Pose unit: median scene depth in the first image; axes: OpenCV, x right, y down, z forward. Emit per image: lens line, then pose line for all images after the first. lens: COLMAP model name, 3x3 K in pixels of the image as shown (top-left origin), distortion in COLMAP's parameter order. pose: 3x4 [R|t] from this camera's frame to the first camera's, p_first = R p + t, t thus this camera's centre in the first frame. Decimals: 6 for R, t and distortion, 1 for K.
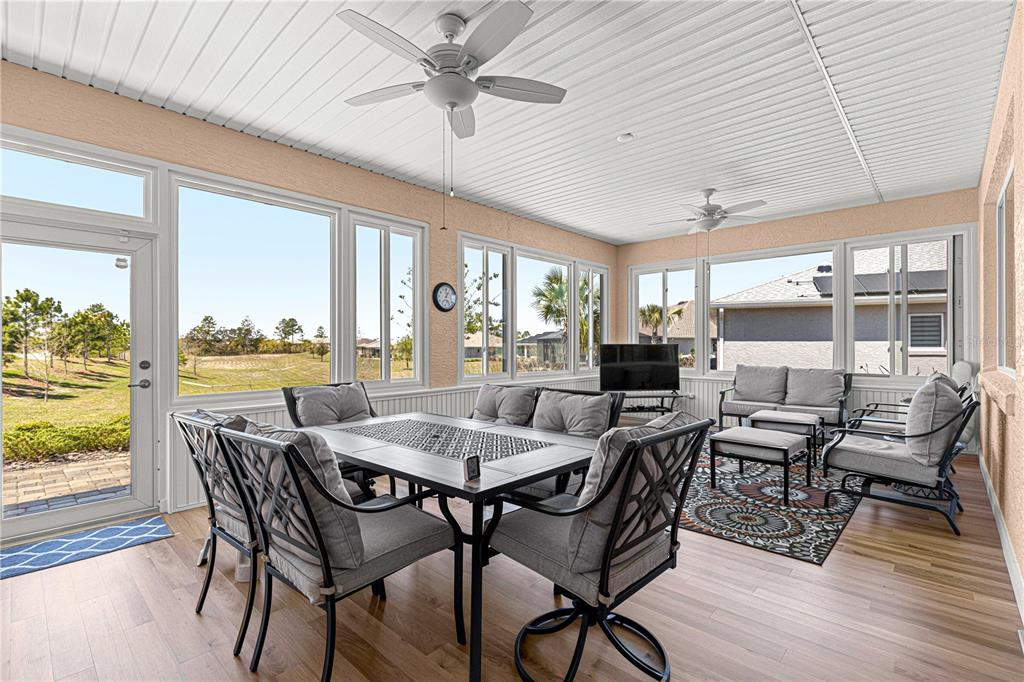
lens RADIAL K [[462.4, 0, 516.0], [0, 462.4, 343.9], [0, 0, 1]] dist [0.000127, 0.000280]
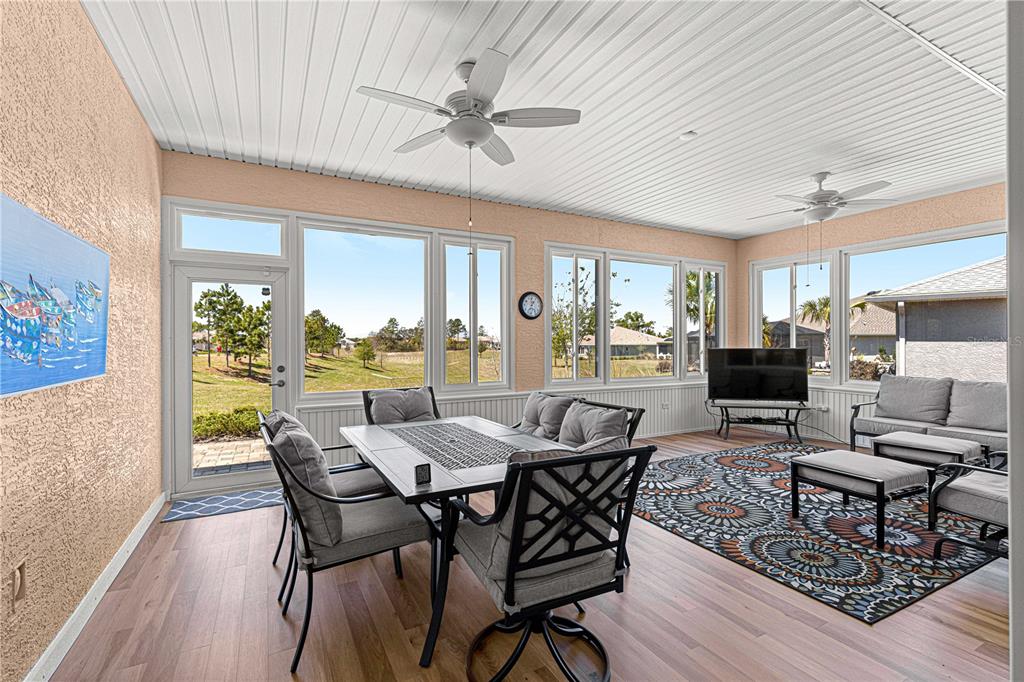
lens RADIAL K [[458.5, 0, 512.0], [0, 458.5, 341.0], [0, 0, 1]] dist [0.000089, 0.000326]
pose [[0.945059, -0.002164, -0.326891, 0.187720], [0.001889, 0.999998, -0.001158, -0.024160], [0.326893, 0.000477, 0.945061, -0.004720]]
